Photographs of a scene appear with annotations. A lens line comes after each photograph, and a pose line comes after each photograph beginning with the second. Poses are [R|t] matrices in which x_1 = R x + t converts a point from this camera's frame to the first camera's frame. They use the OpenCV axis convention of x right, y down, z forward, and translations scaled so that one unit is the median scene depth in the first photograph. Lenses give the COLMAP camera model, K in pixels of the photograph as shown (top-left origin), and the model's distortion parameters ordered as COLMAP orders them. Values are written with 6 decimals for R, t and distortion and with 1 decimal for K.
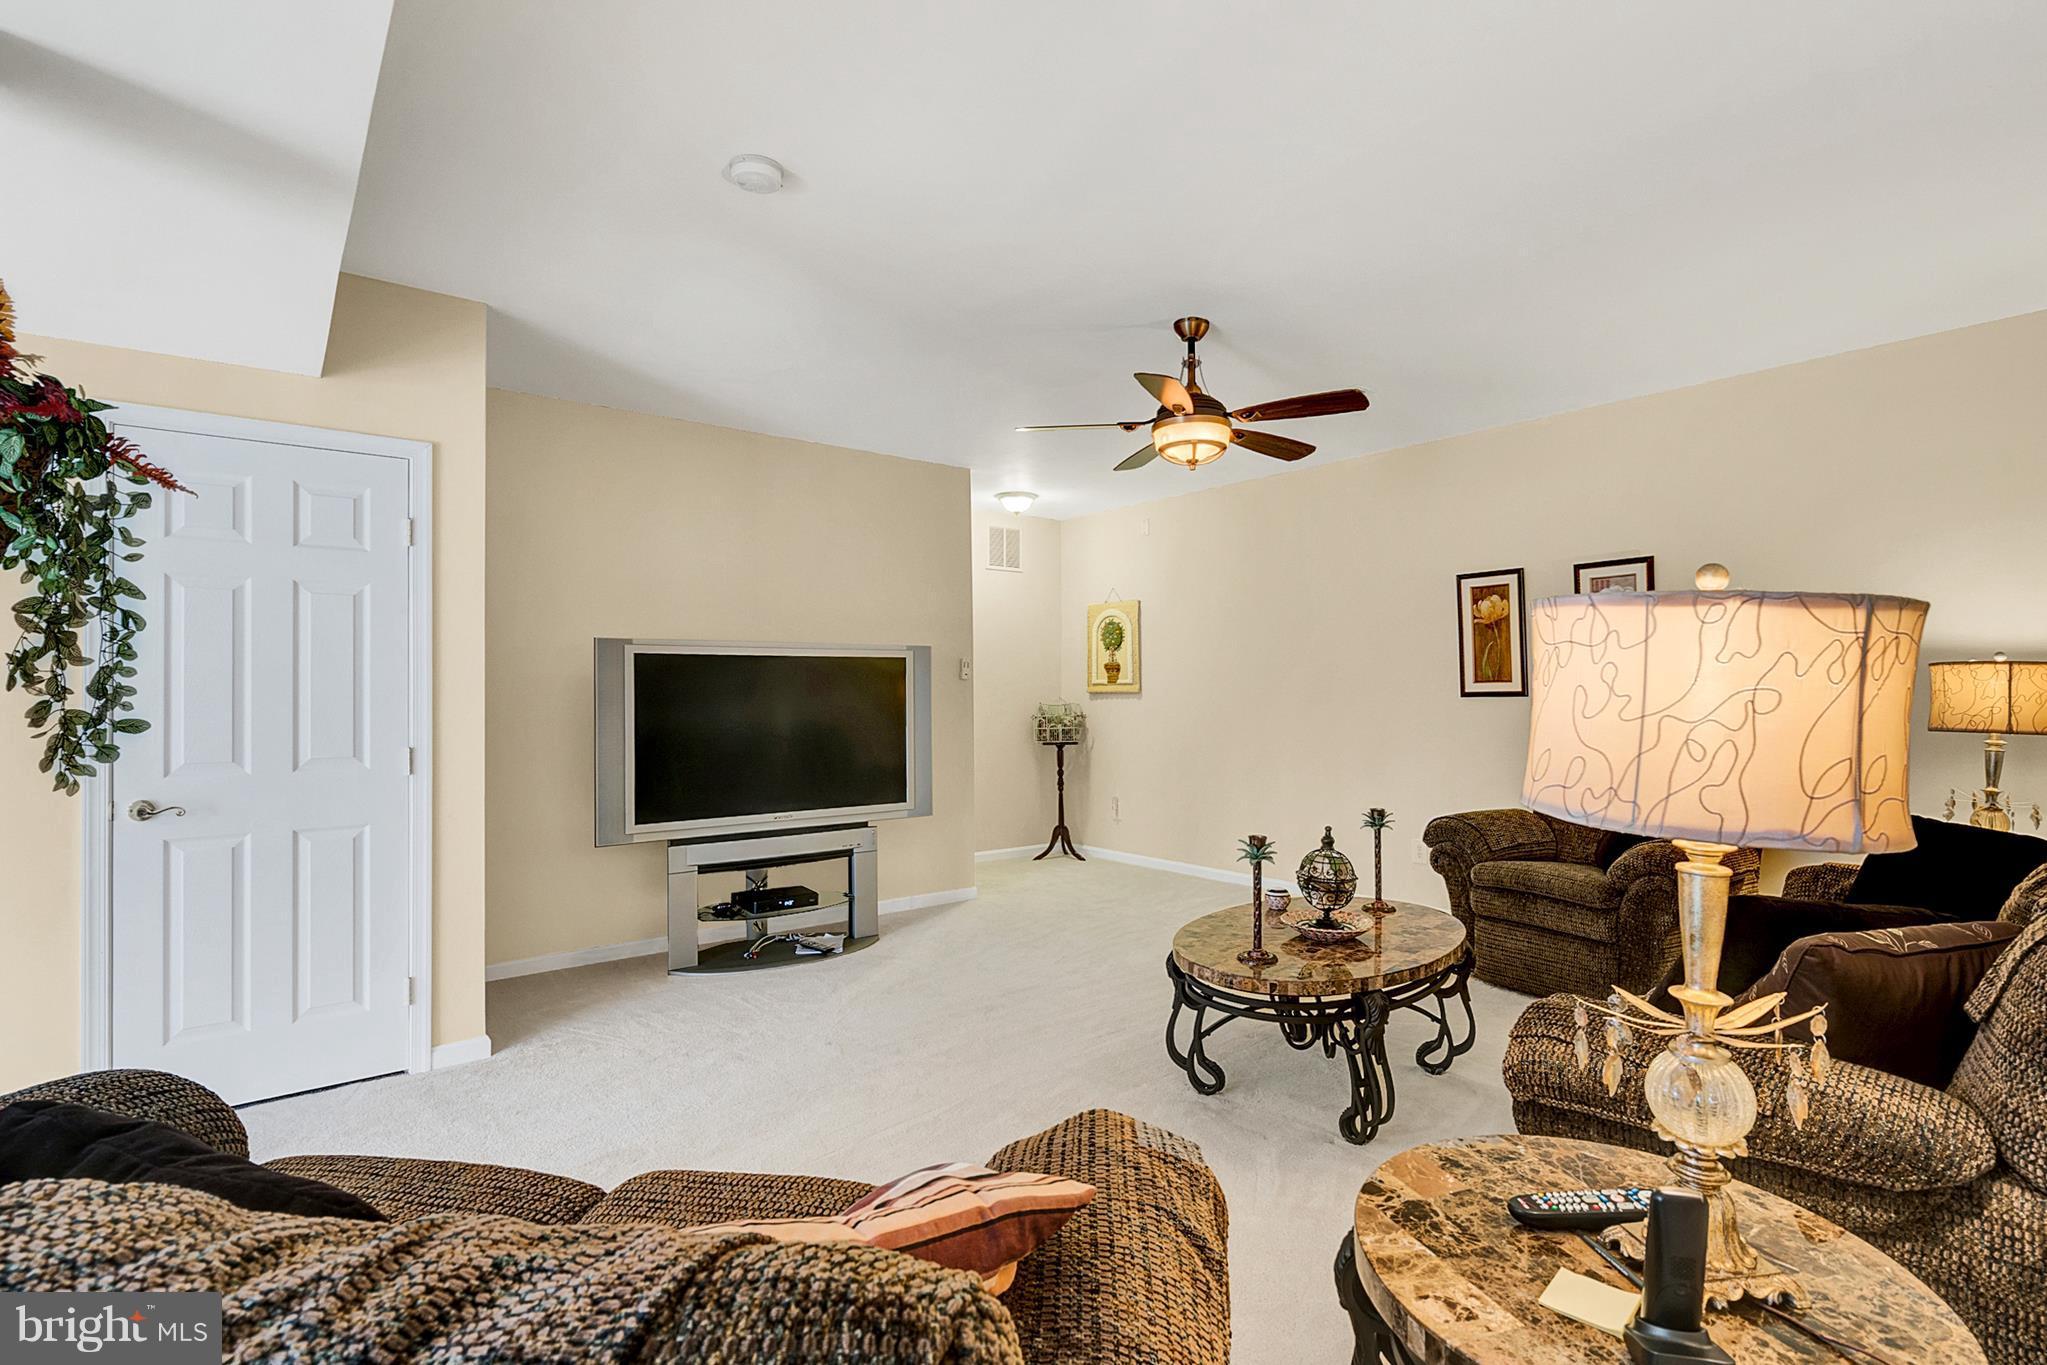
lens RADIAL K [[957.4, 0, 1036.3], [0, 957.4, 682.3], [0, 0, 1]] dist [0.001461, 0.000850]
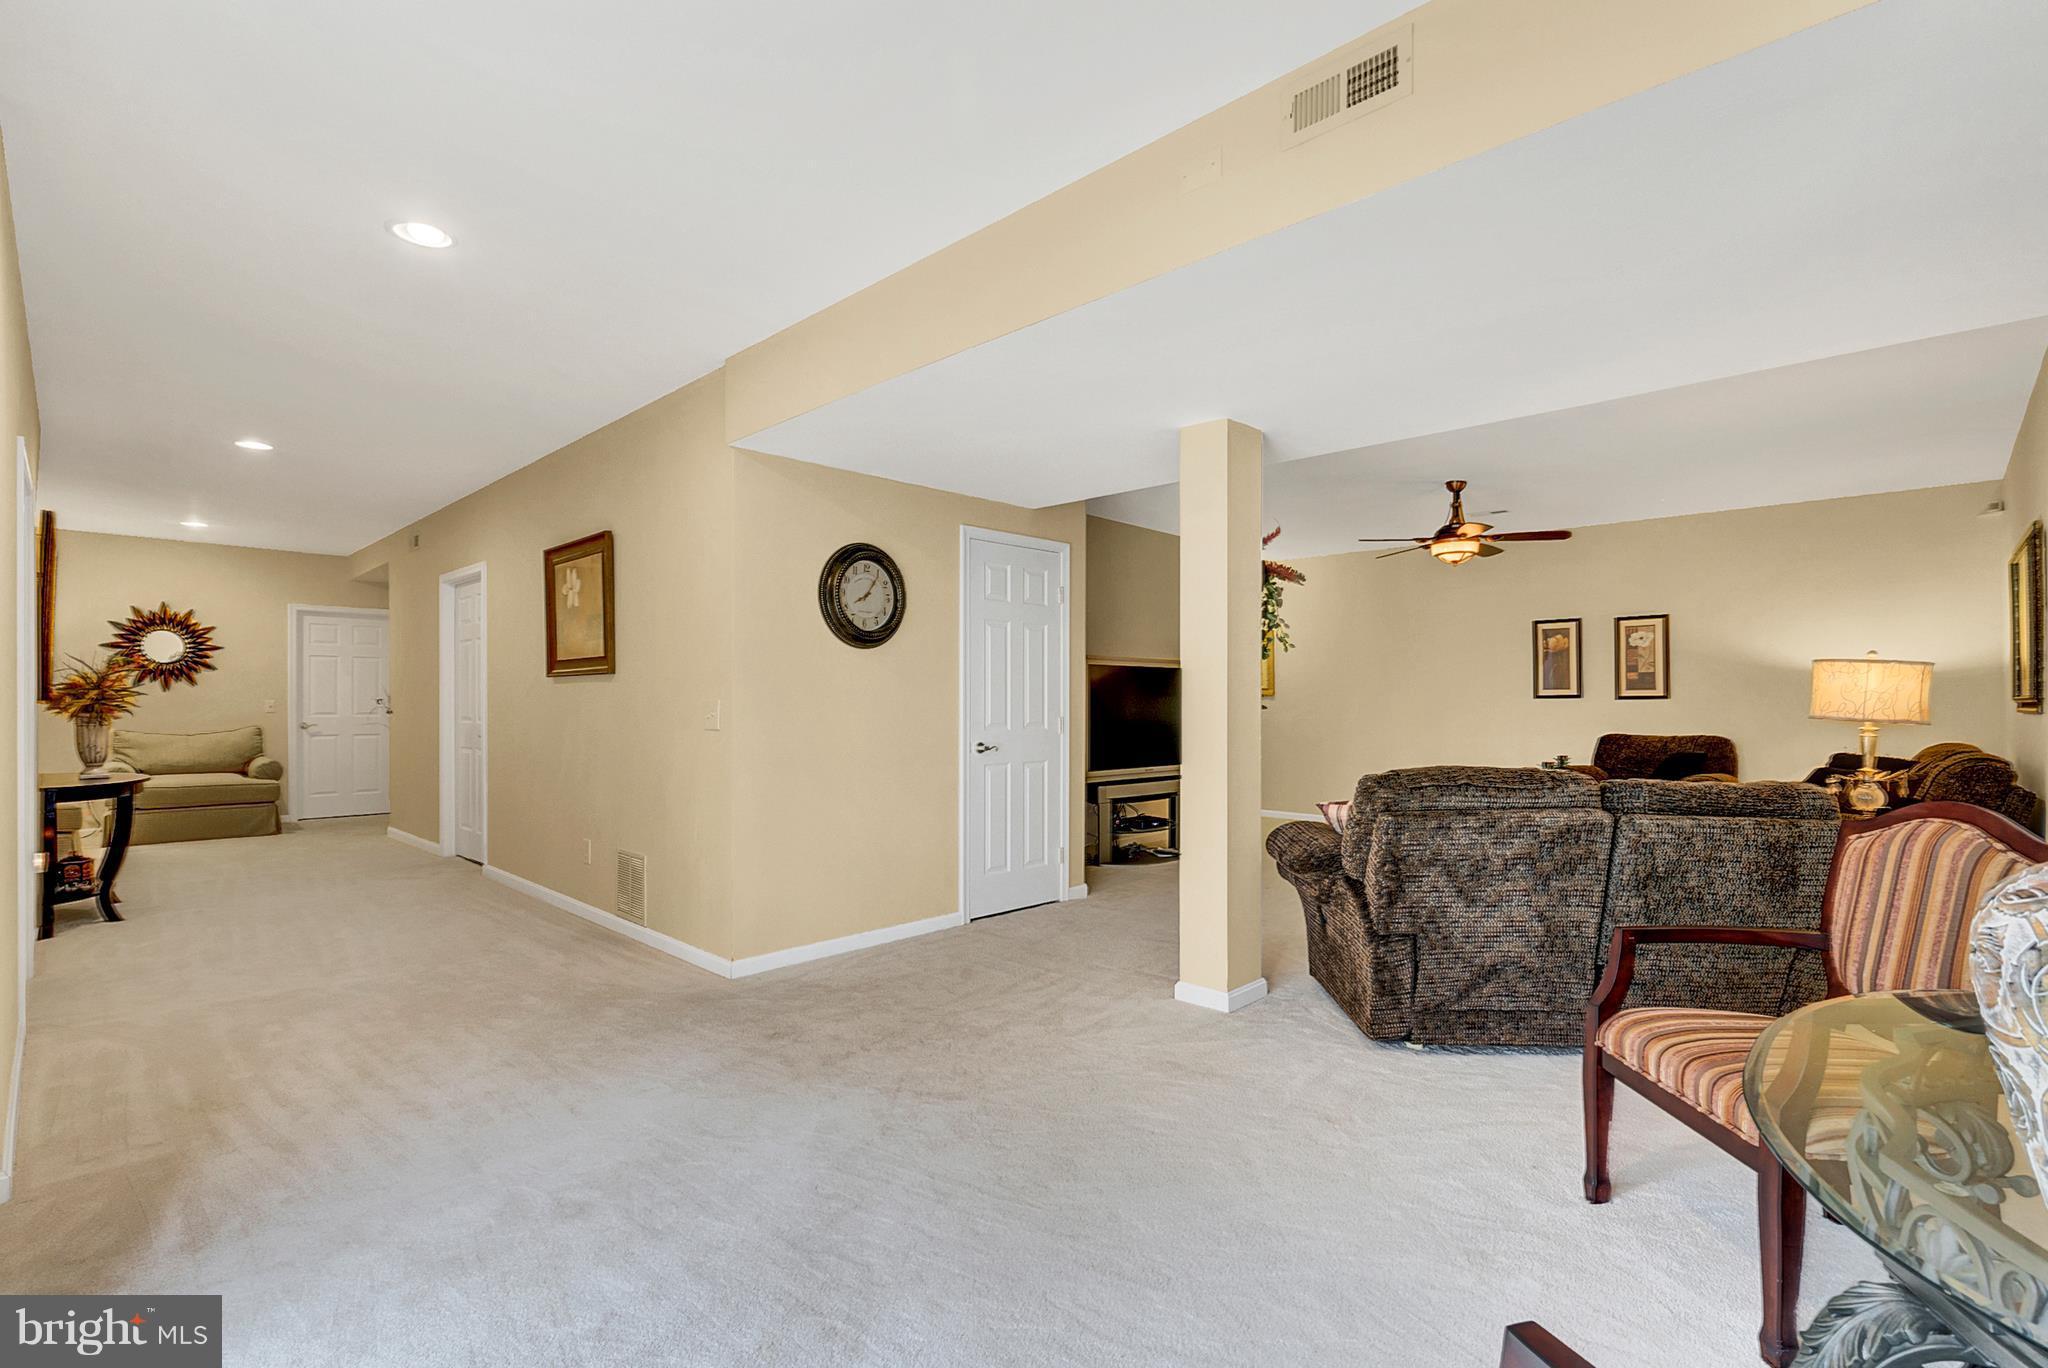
lens RADIAL K [[915.7, 0, 1010.3], [0, 915.7, 705.3], [0, 0, 1]] dist [-0.000414, 0.000039]
pose [[0.994933, 0.007658, 0.100250, -0.617645], [-0.009237, 0.999840, 0.015300, 0.012675], [-0.100117, -0.016148, 0.994845, -0.454412]]
